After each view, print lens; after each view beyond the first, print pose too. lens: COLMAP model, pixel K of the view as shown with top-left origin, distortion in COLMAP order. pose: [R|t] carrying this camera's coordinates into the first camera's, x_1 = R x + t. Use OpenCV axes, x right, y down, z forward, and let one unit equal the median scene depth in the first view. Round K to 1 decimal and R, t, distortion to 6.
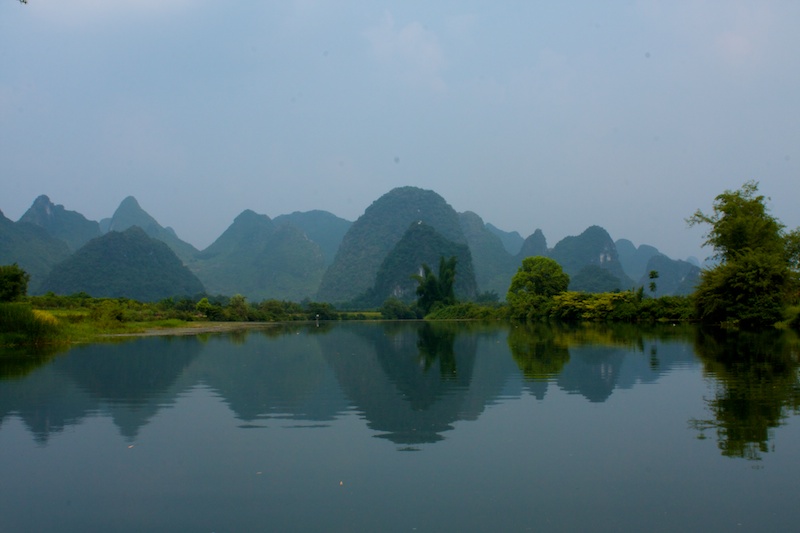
lens RADIAL K [[1018.0, 0, 398.6], [0, 1018.0, 268.5], [0, 0, 1]] dist [-0.077709, 0.000000]
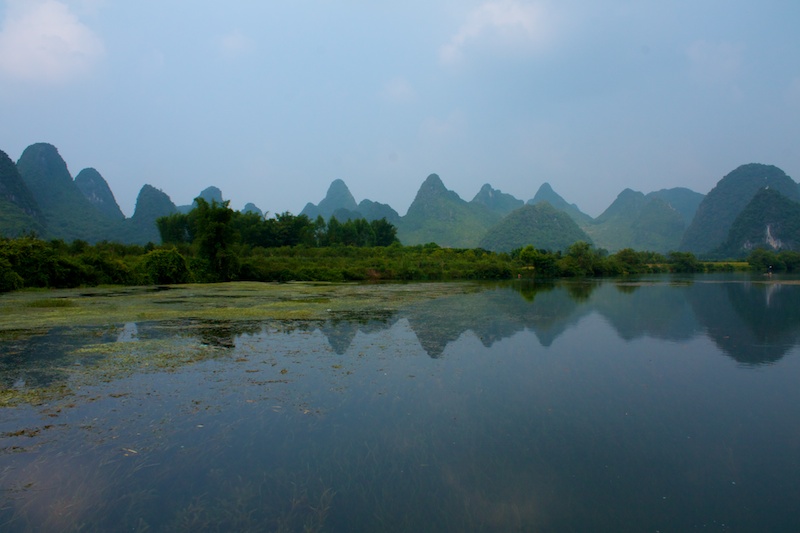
lens RADIAL K [[677.7, 0, 416.6], [0, 677.7, 279.2], [0, 0, 1]] dist [-0.150133, 0.119701]
pose [[0.897891, 0.010544, -0.440091, -0.006755], [0.019861, 0.997725, 0.064425, 0.003262], [0.439769, -0.066587, 0.895639, 0.080036]]
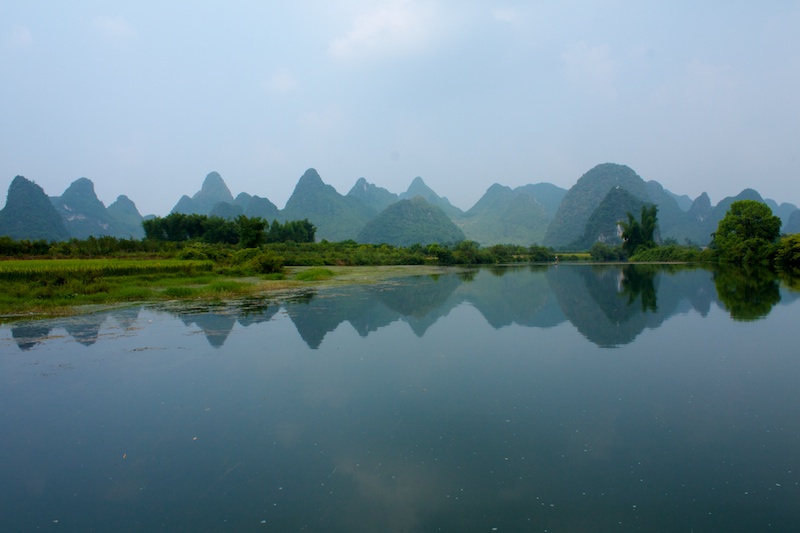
lens RADIAL K [[677.7, 0, 407.0], [0, 677.7, 271.8], [0, 0, 1]] dist [-0.150133, 0.119701]
pose [[0.960692, 0.003261, -0.277598, -0.001238], [0.016366, 0.997527, 0.068358, 0.001399], [0.277135, -0.070215, 0.958262, 0.039693]]
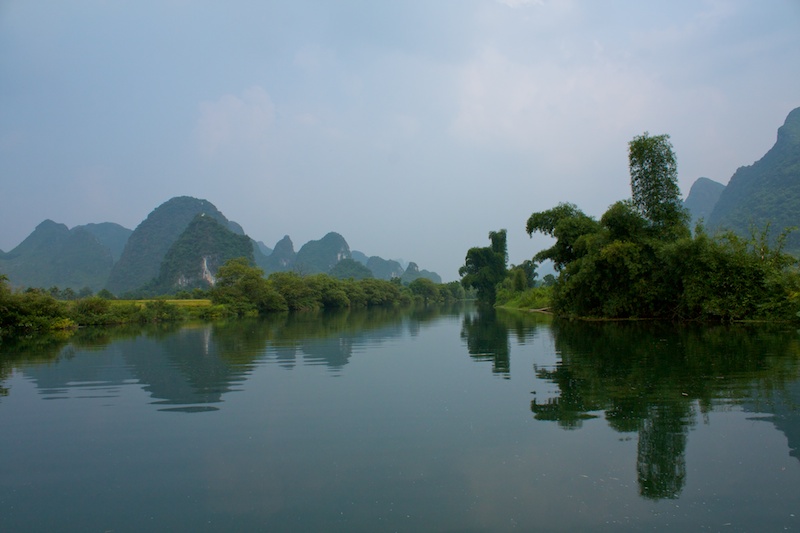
lens RADIAL K [[677.7, 0, 408.8], [0, 677.7, 274.1], [0, 0, 1]] dist [-0.150133, 0.119701]
pose [[0.941463, -0.005391, 0.337075, -0.008487], [0.003683, 0.999977, 0.005706, 0.008882], [-0.337098, -0.004131, 0.941461, 0.198138]]
